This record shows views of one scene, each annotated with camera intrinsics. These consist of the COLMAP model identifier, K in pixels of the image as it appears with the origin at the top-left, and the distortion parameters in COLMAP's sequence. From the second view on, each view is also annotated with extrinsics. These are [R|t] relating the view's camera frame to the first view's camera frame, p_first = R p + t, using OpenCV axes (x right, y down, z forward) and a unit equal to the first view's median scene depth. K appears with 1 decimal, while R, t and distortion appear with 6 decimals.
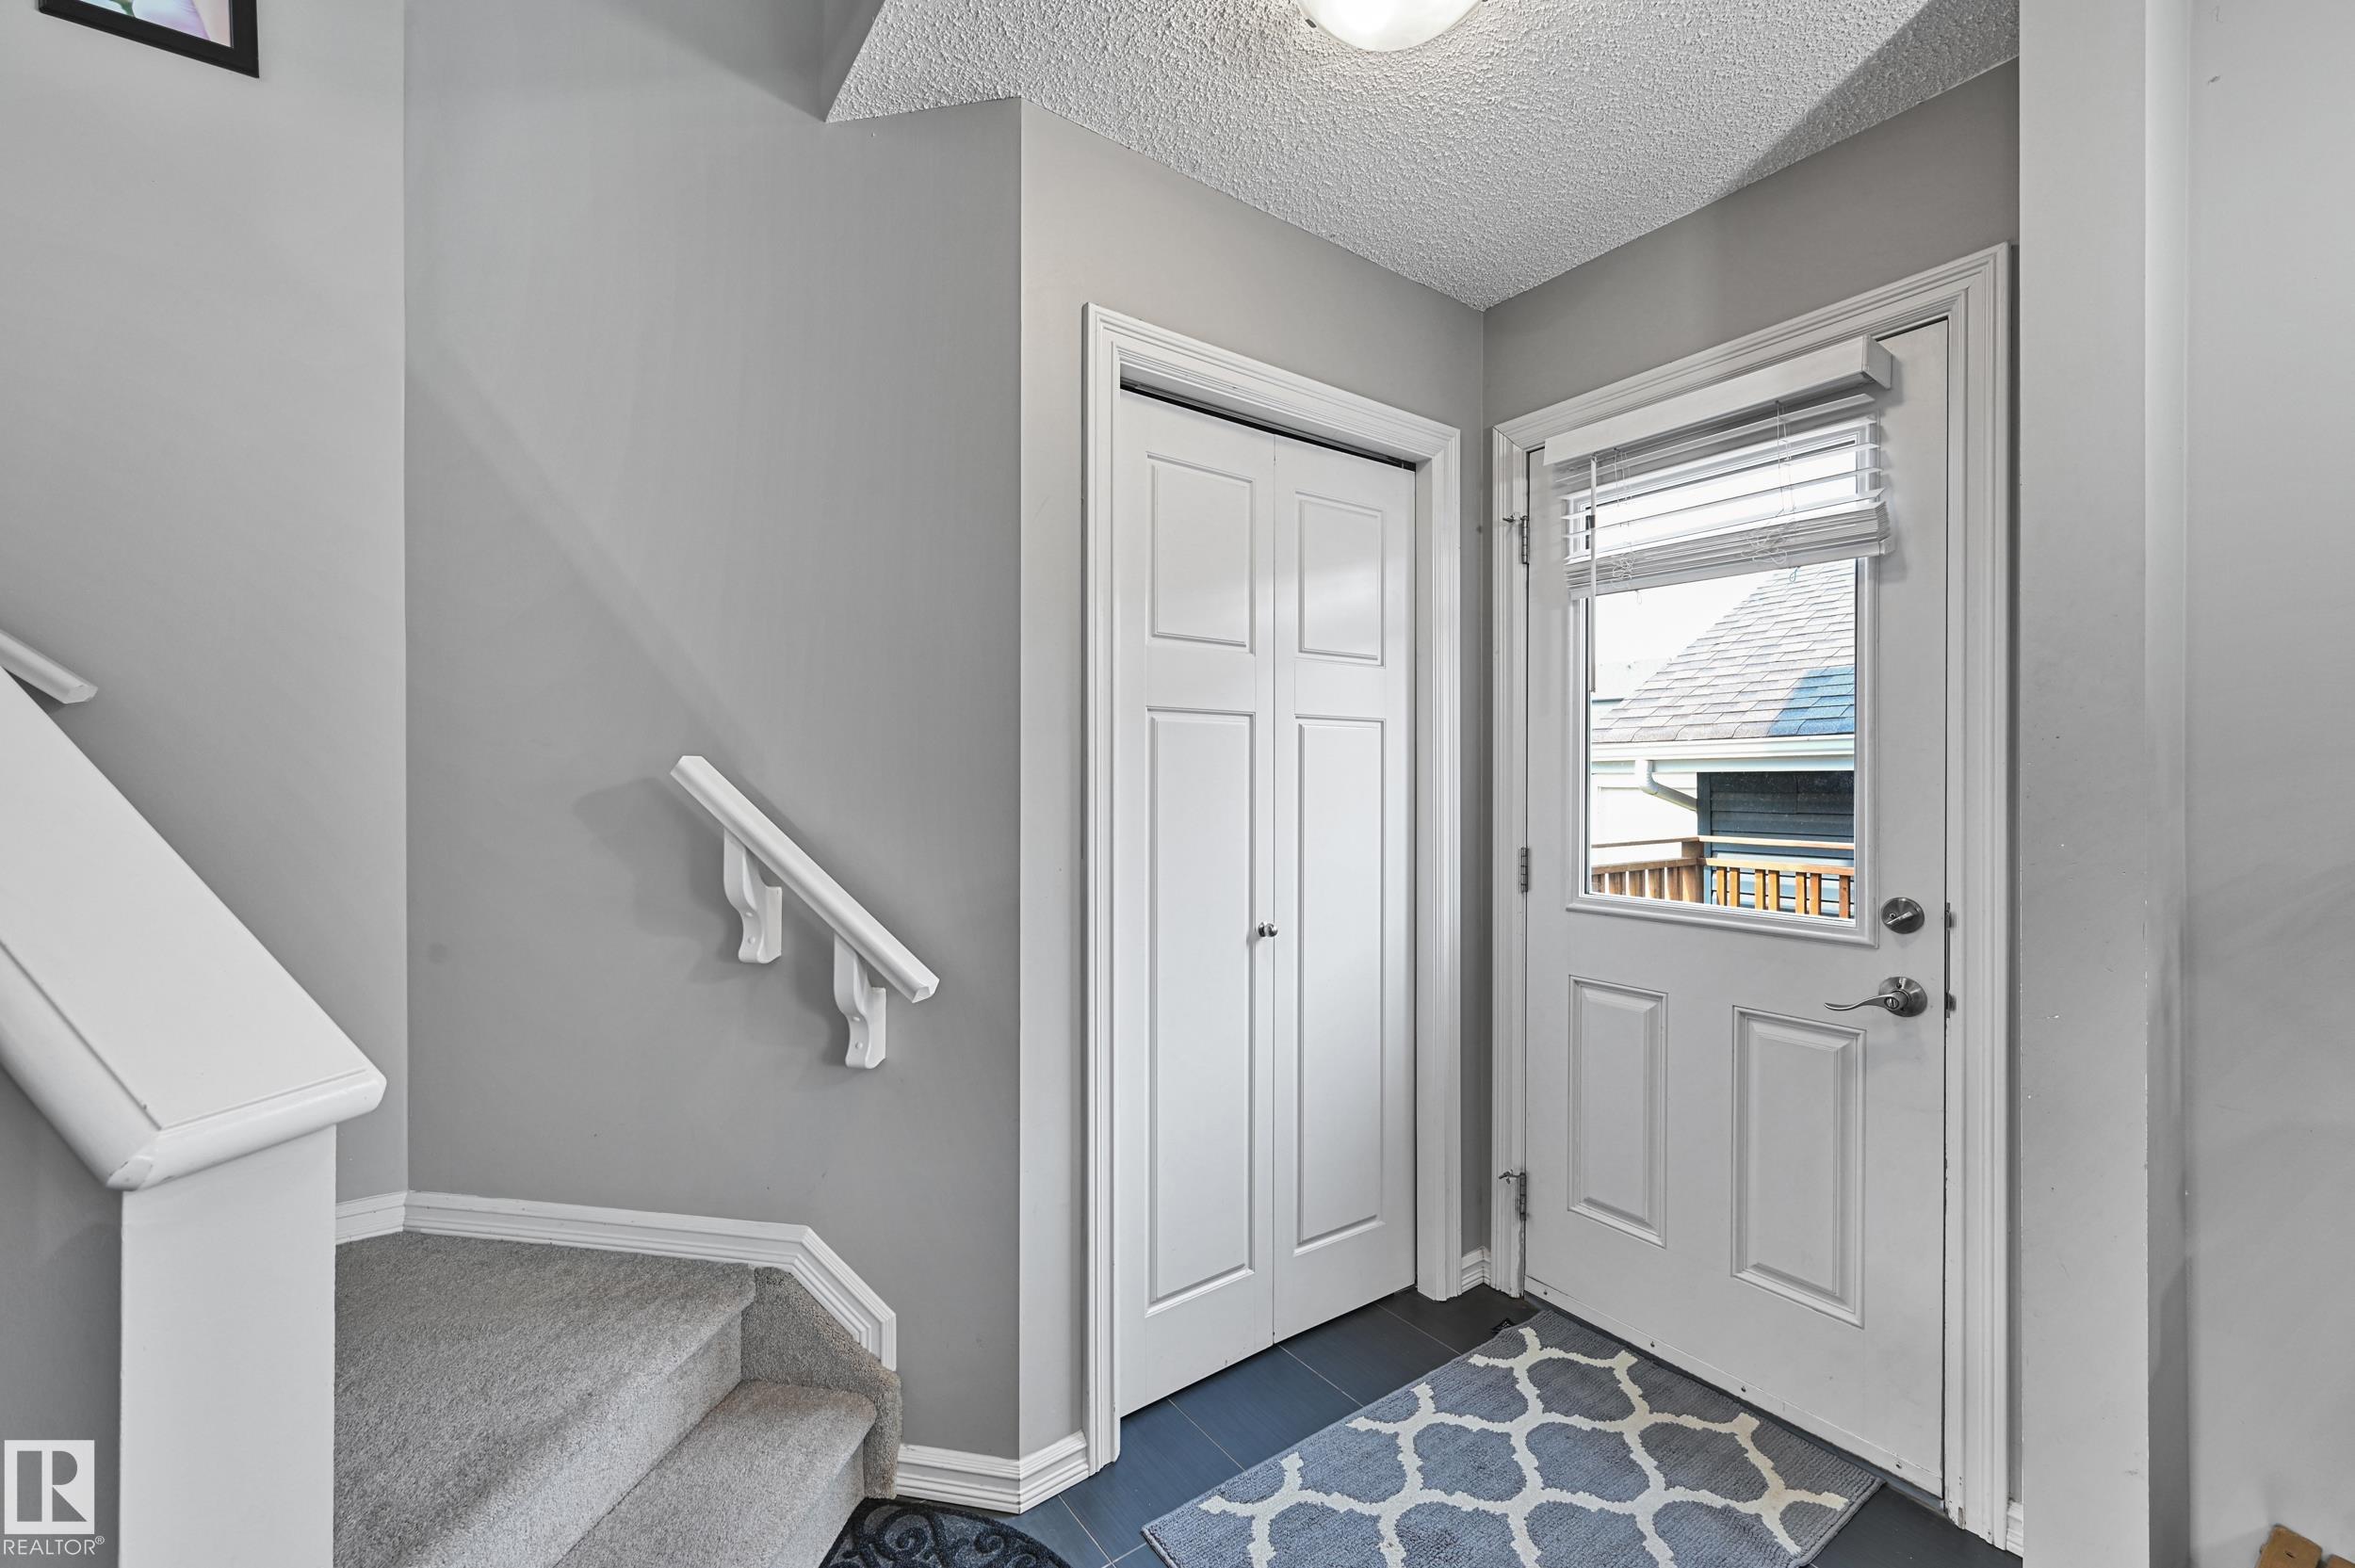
lens RADIAL K [[936.4, 0, 1161.4], [0, 936.4, 780.9], [0, 0, 1]] dist [-0.002064, 0.000746]
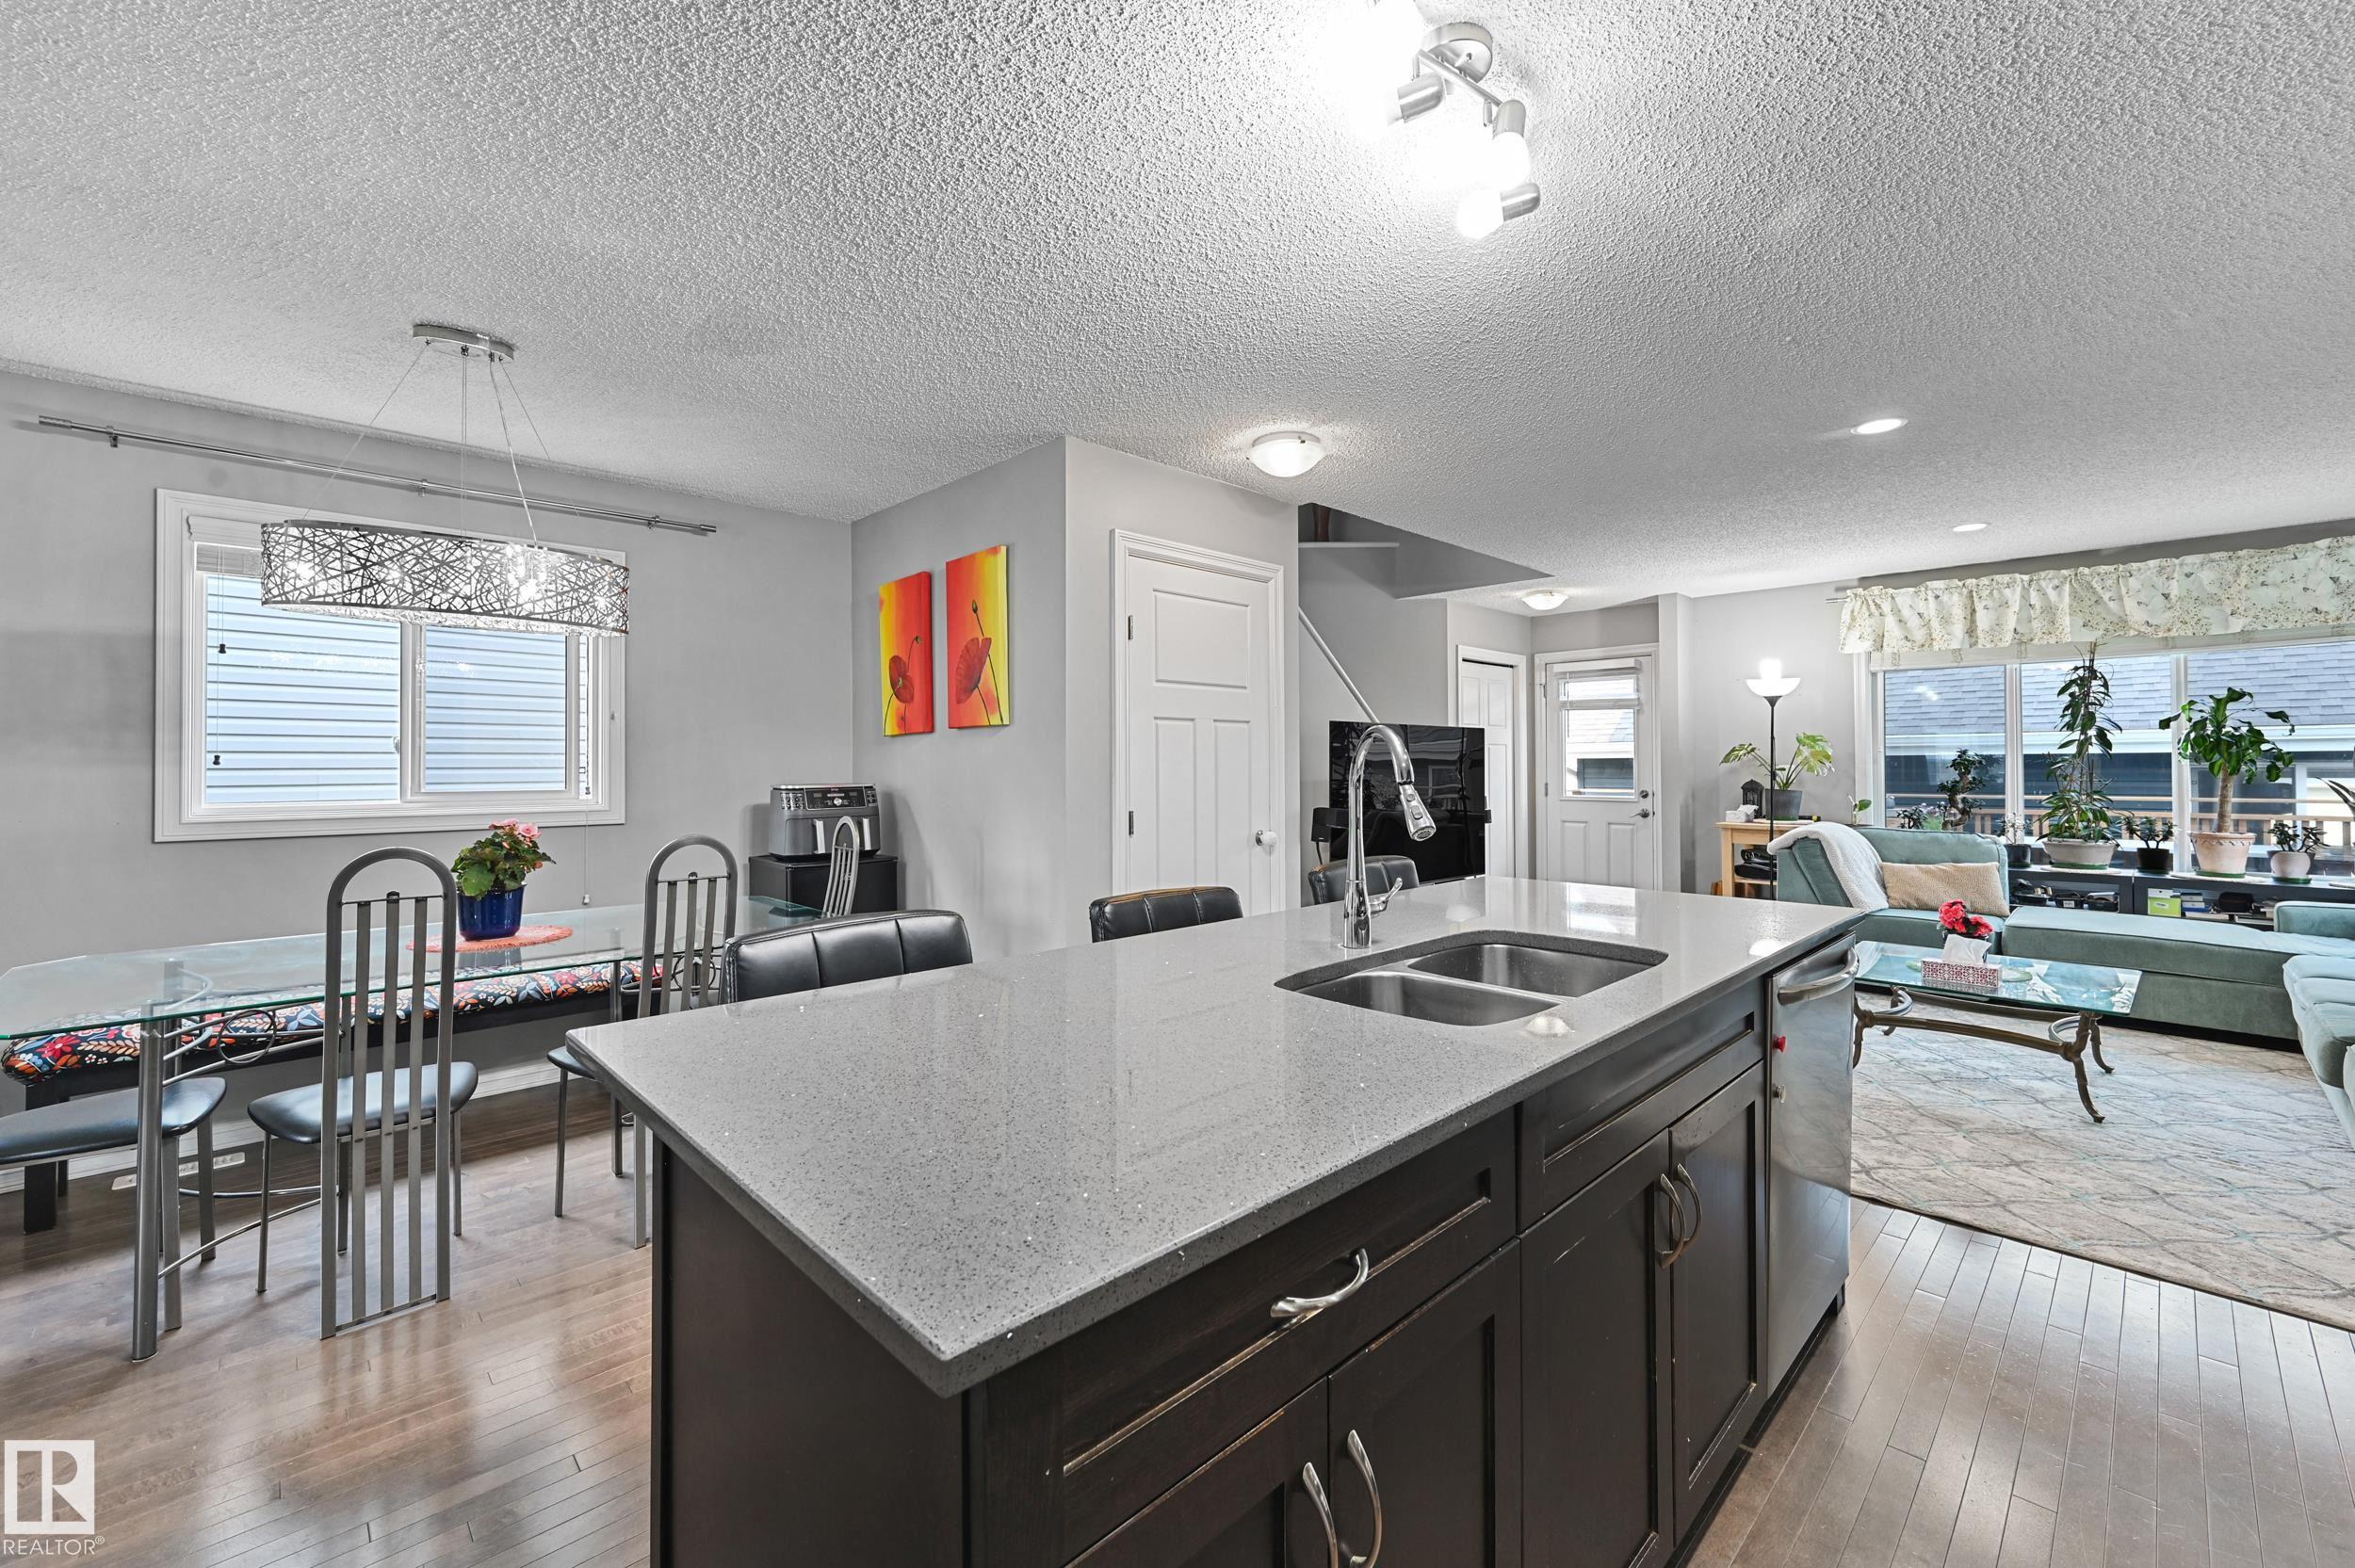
lens RADIAL K [[936.4, 0, 1138.8], [0, 936.4, 758.1], [0, 0, 1]] dist [-0.002064, 0.000746]
pose [[0.990091, 0.002334, 0.140410, -2.027573], [-0.001412, 0.999977, -0.006664, 0.012522], [-0.140422, 0.006399, 0.990071, -2.820043]]
